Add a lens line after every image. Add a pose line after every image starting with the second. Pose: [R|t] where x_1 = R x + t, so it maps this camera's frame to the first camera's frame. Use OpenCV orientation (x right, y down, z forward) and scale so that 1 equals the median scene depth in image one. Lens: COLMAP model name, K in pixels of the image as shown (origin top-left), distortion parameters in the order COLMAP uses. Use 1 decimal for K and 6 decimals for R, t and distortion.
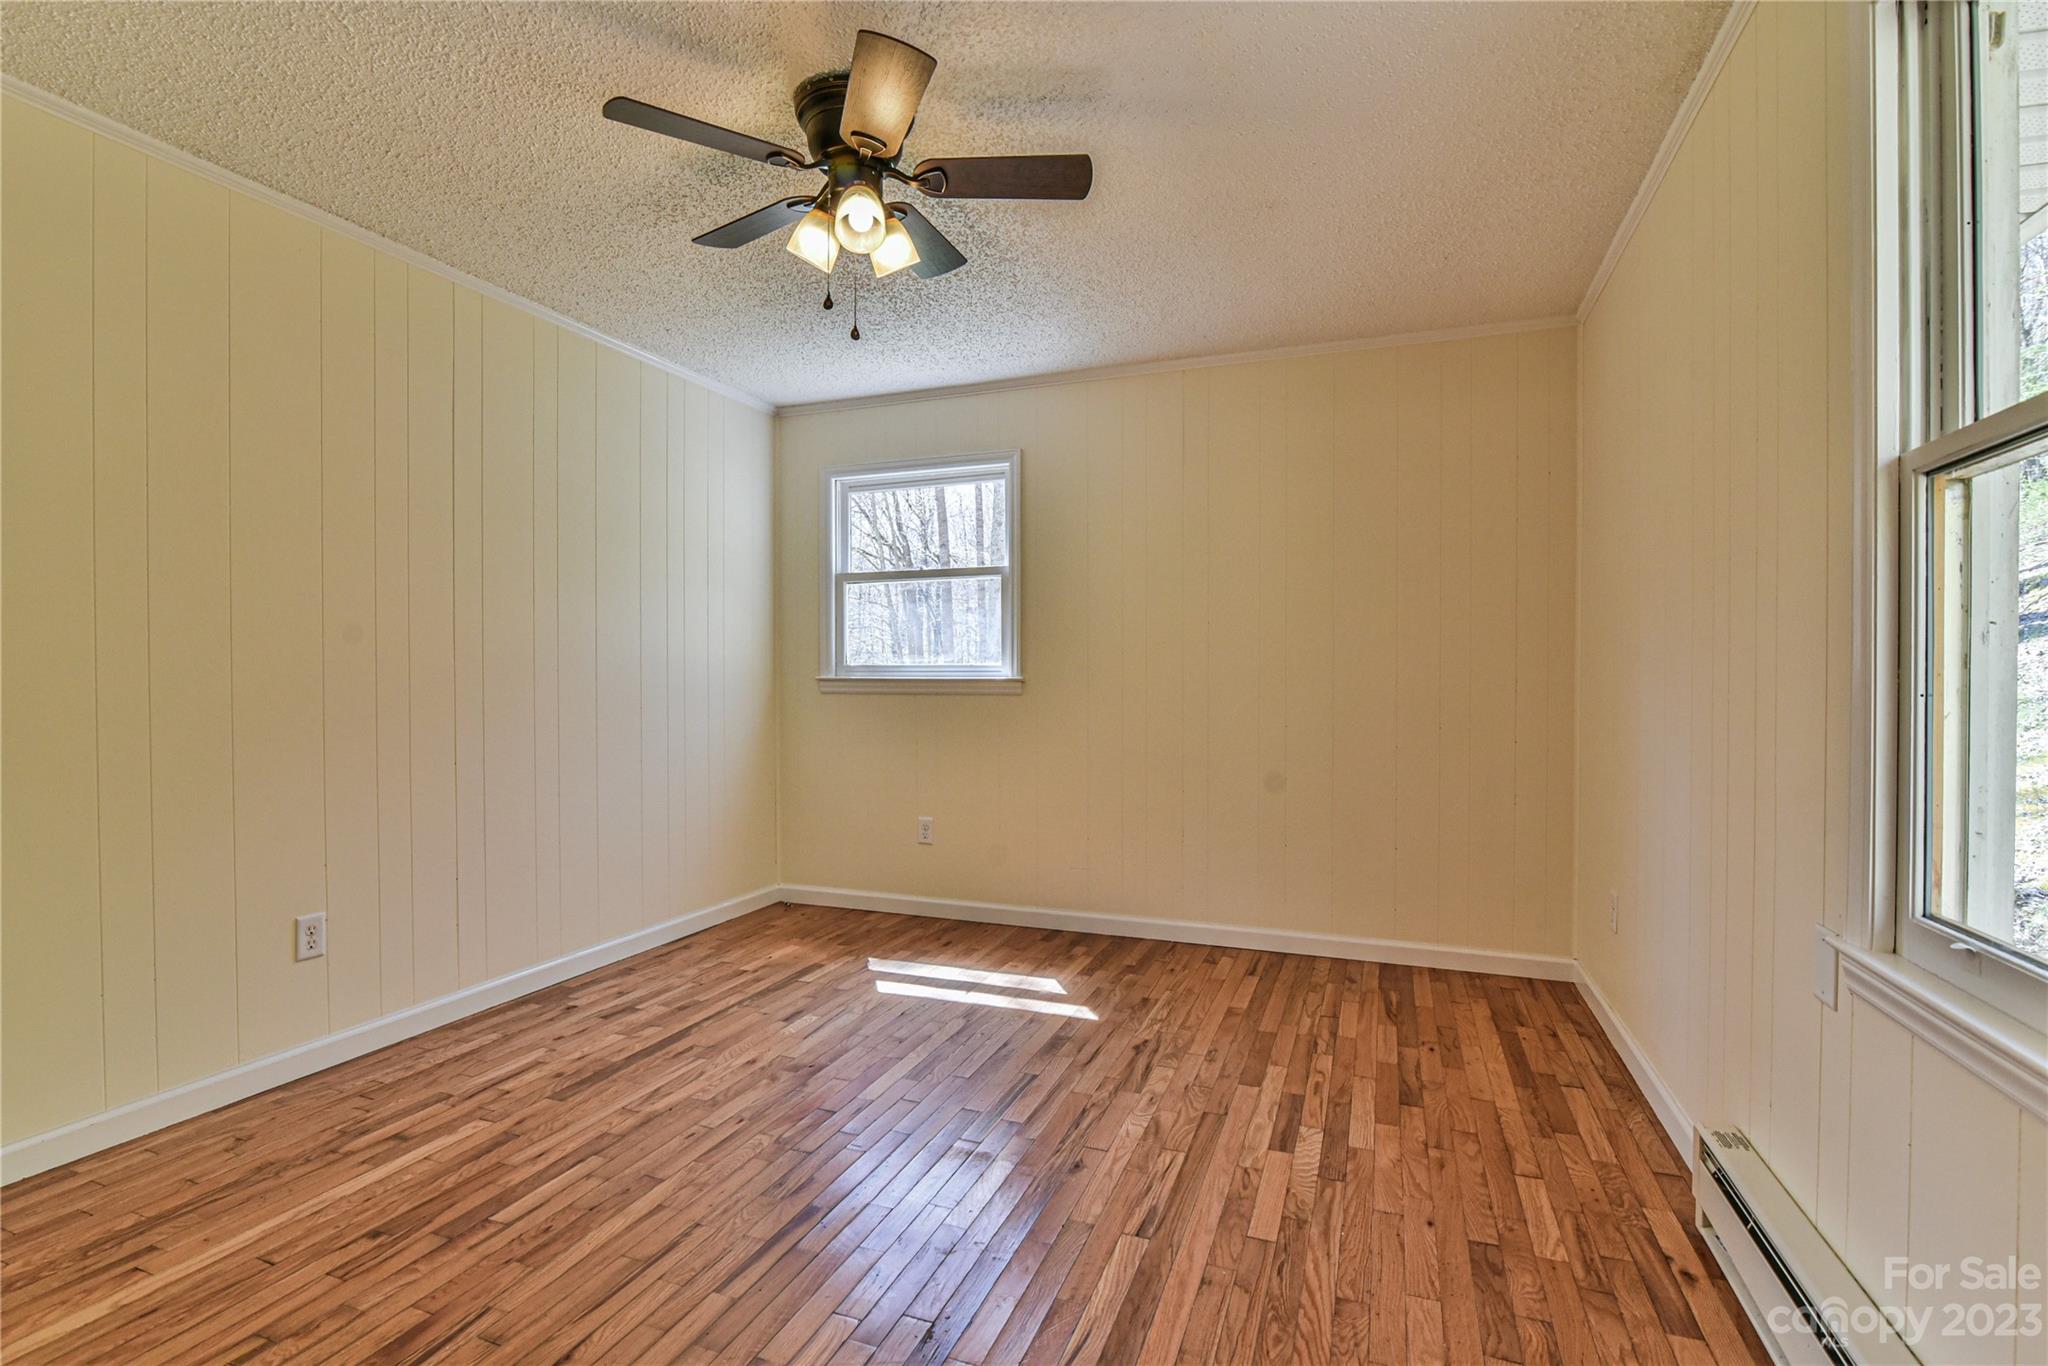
lens RADIAL K [[968.7, 0, 1018.5], [0, 968.7, 686.5], [0, 0, 1]] dist [-0.017434, -0.000260]
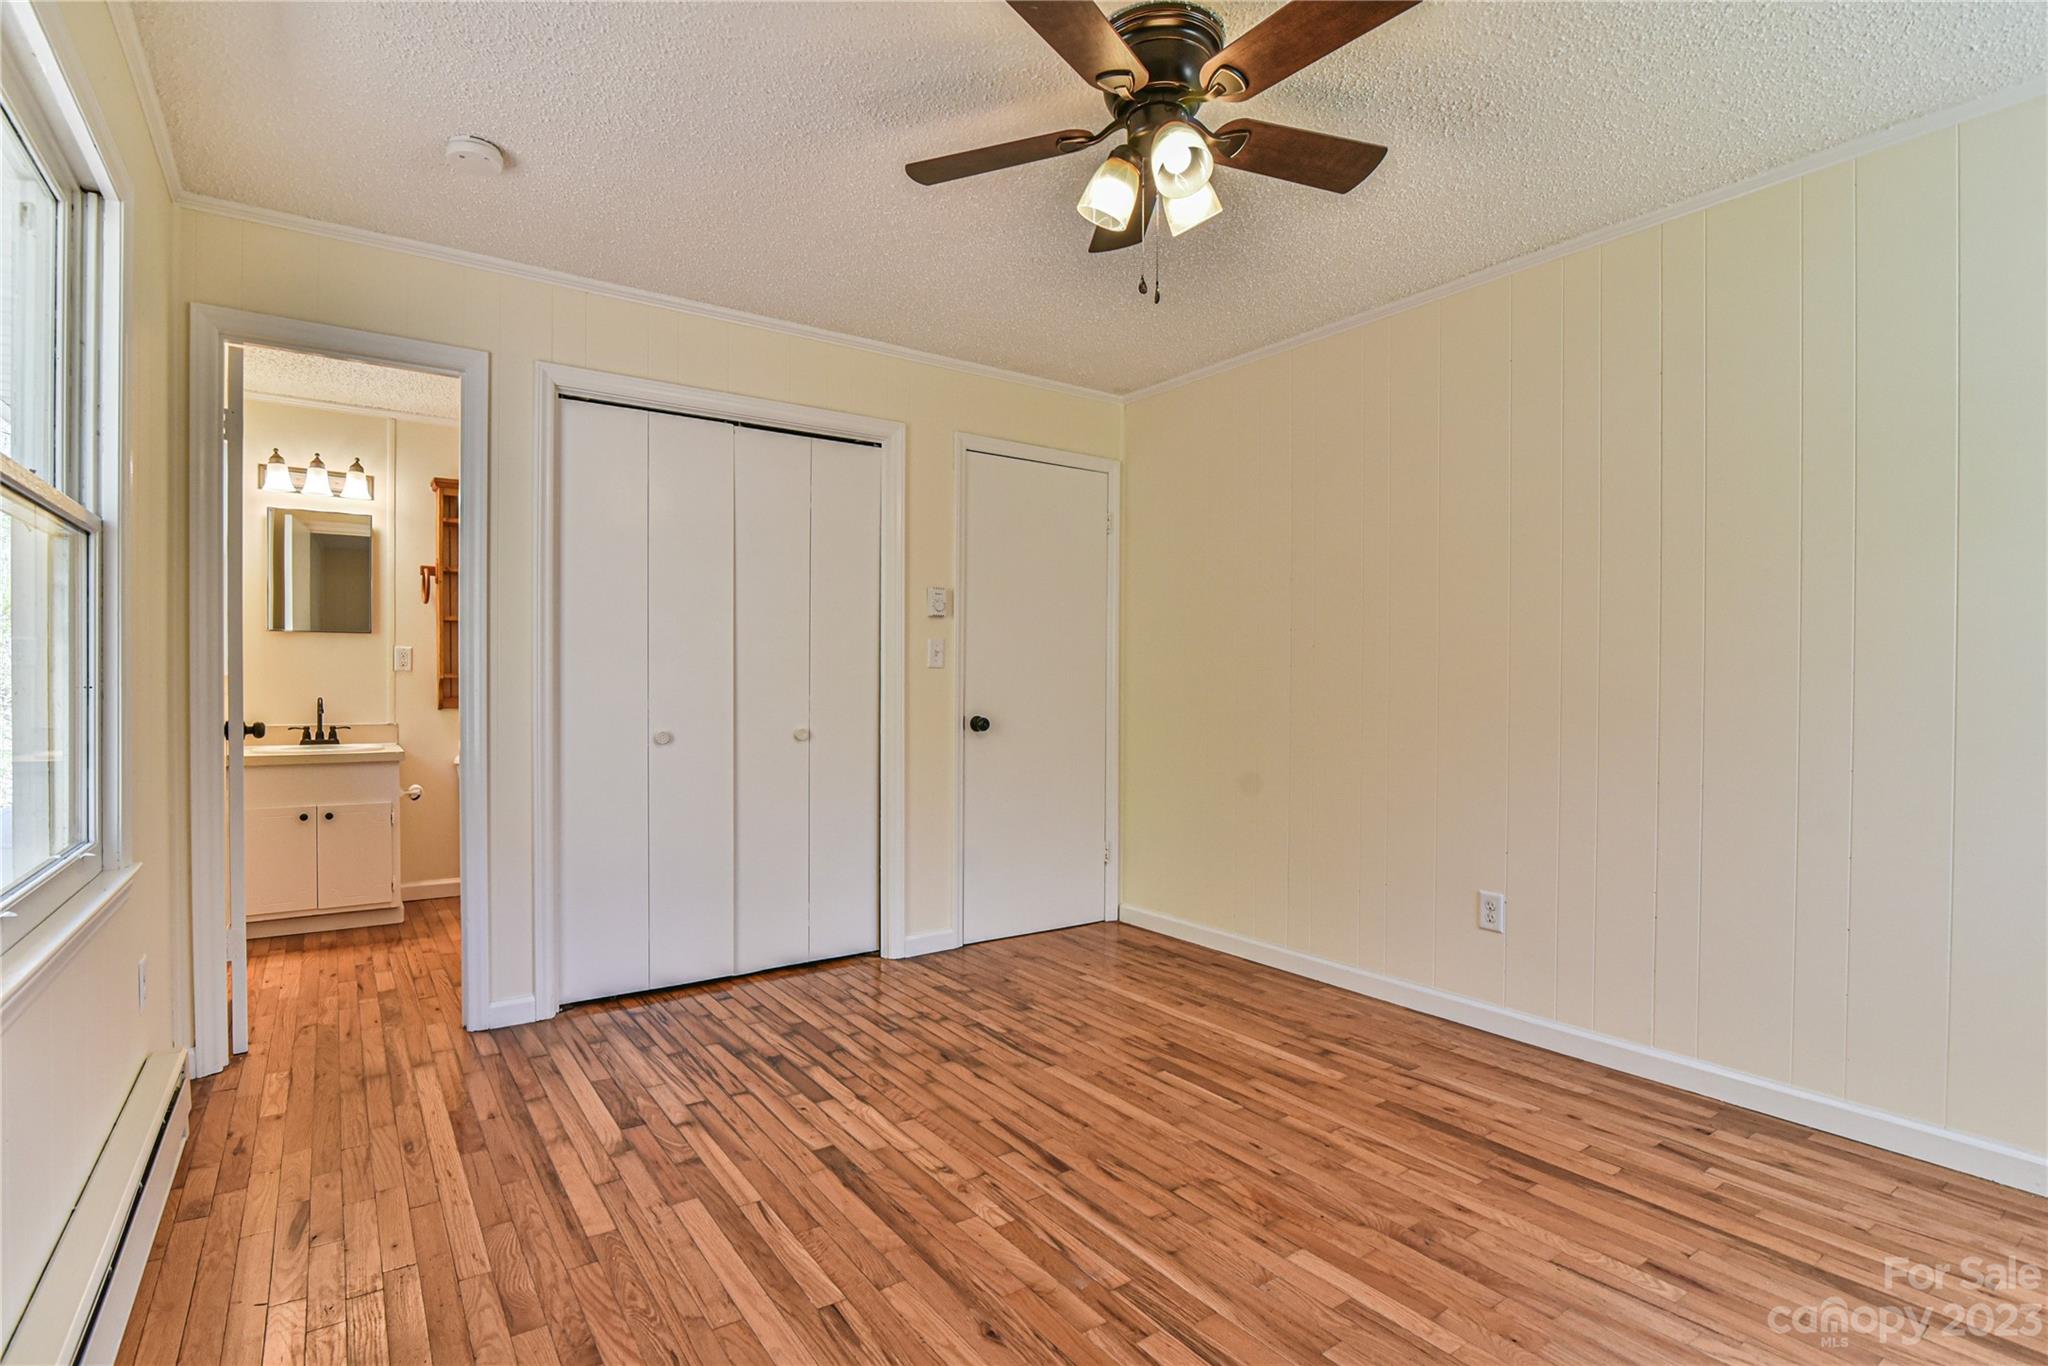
lens RADIAL K [[940.3, 0, 940.3], [0, 940.3, 699.5], [0, 0, 1]] dist [-0.016162, -0.000008]
pose [[-0.592538, 0.013015, -0.805437, 0.470920], [-0.010116, 0.999670, 0.023596, -0.008752], [0.805479, 0.022129, -0.592211, 0.986559]]
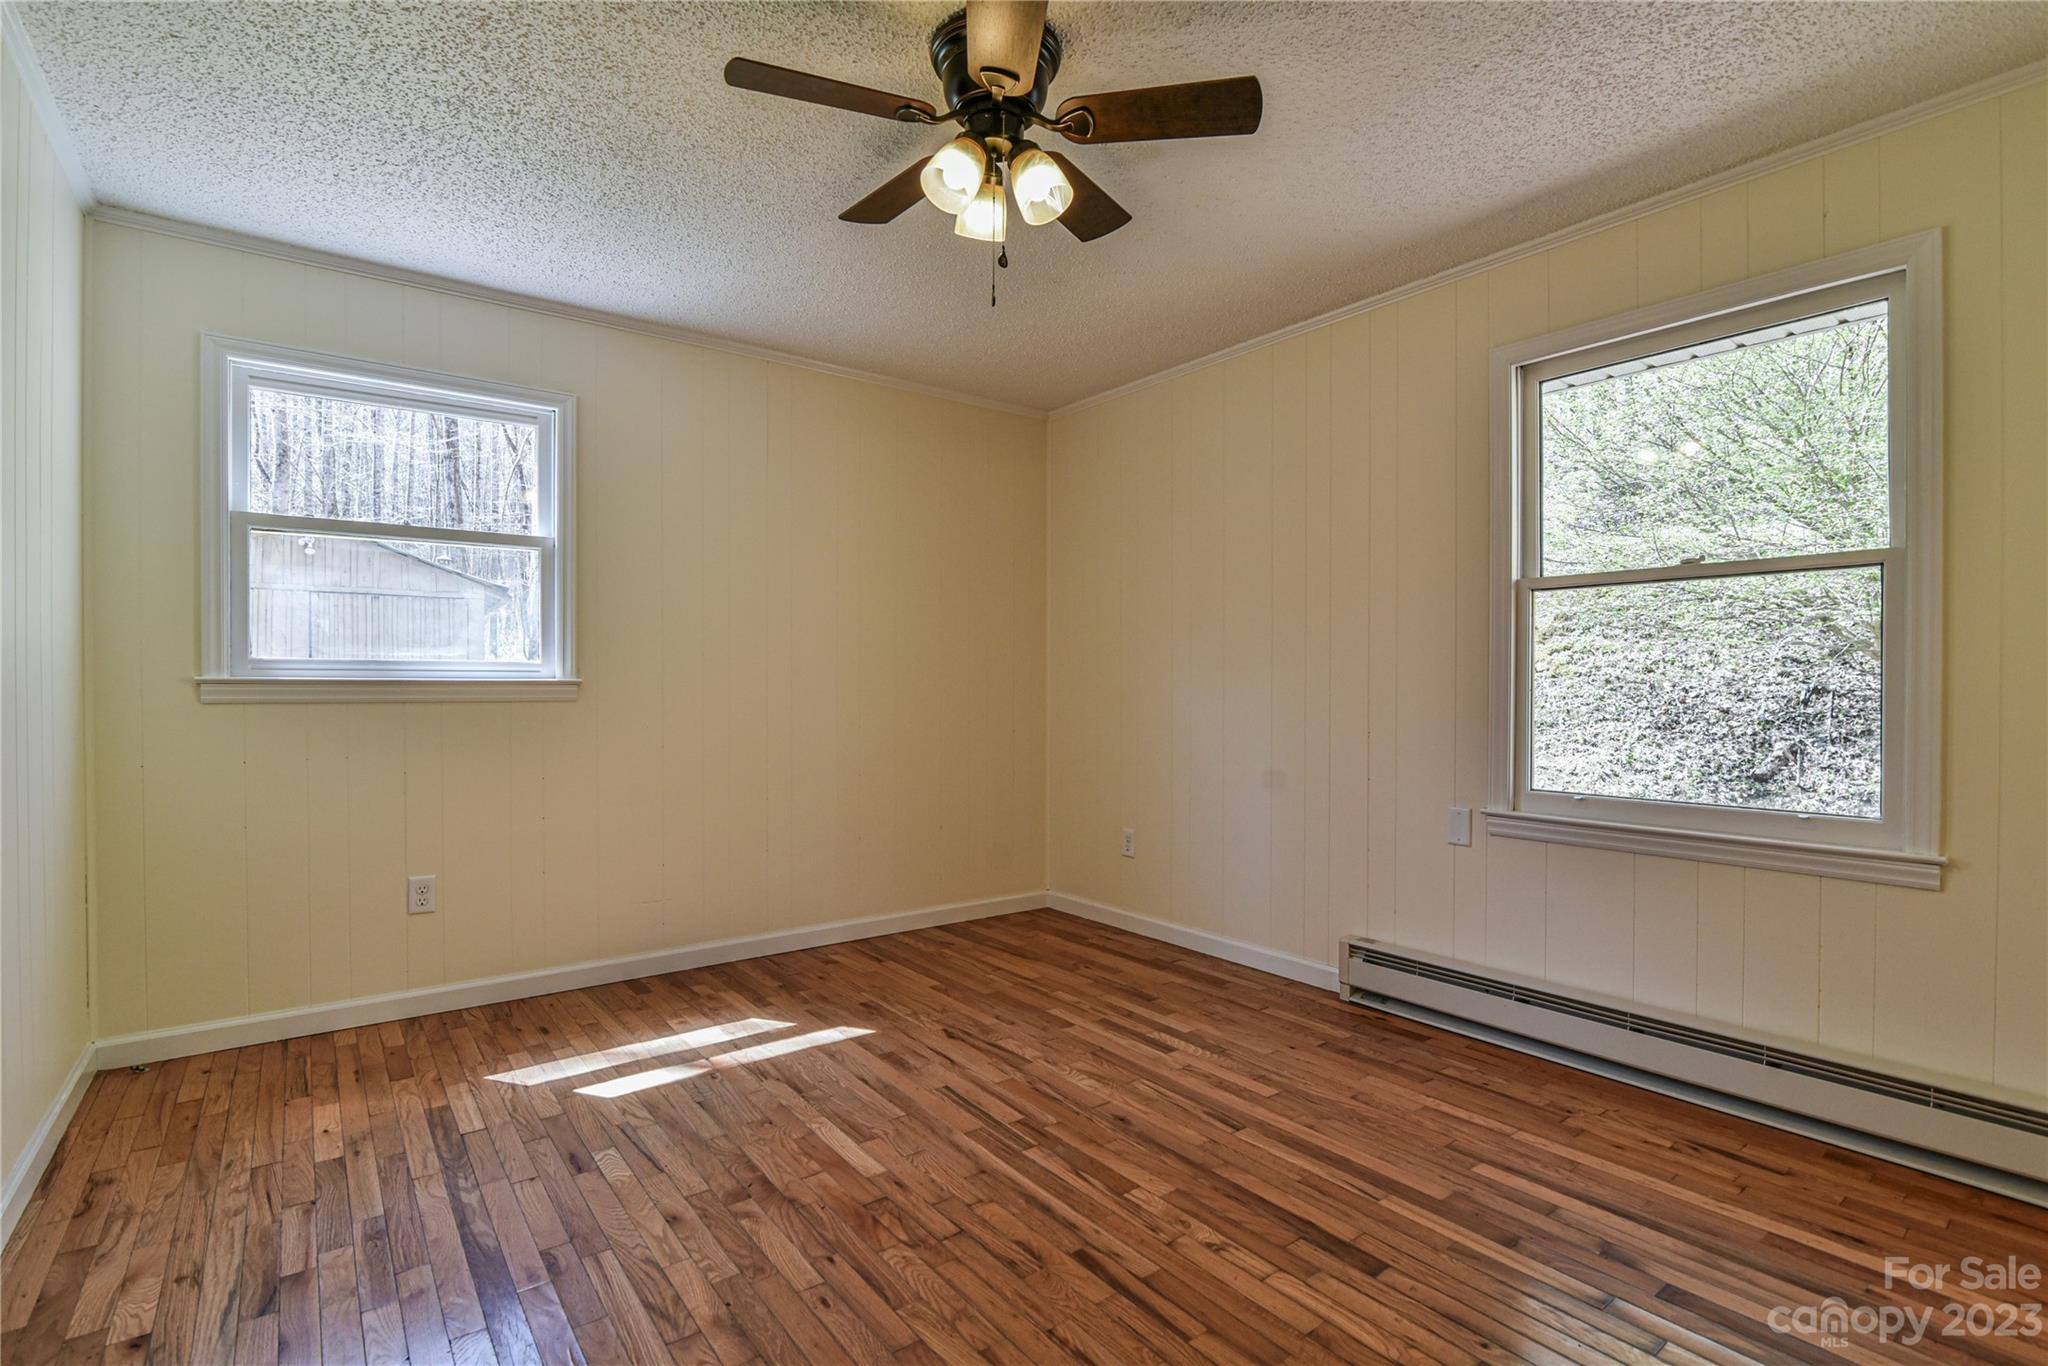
lens RADIAL K [[968.7, 0, 1018.5], [0, 968.7, 686.5], [0, 0, 1]] dist [-0.017434, -0.000260]
pose [[0.513434, -0.002926, 0.858124, -0.679844], [0.004538, 0.999989, 0.000694, -0.003095], [-0.858117, 0.003538, 0.513441, 0.375507]]
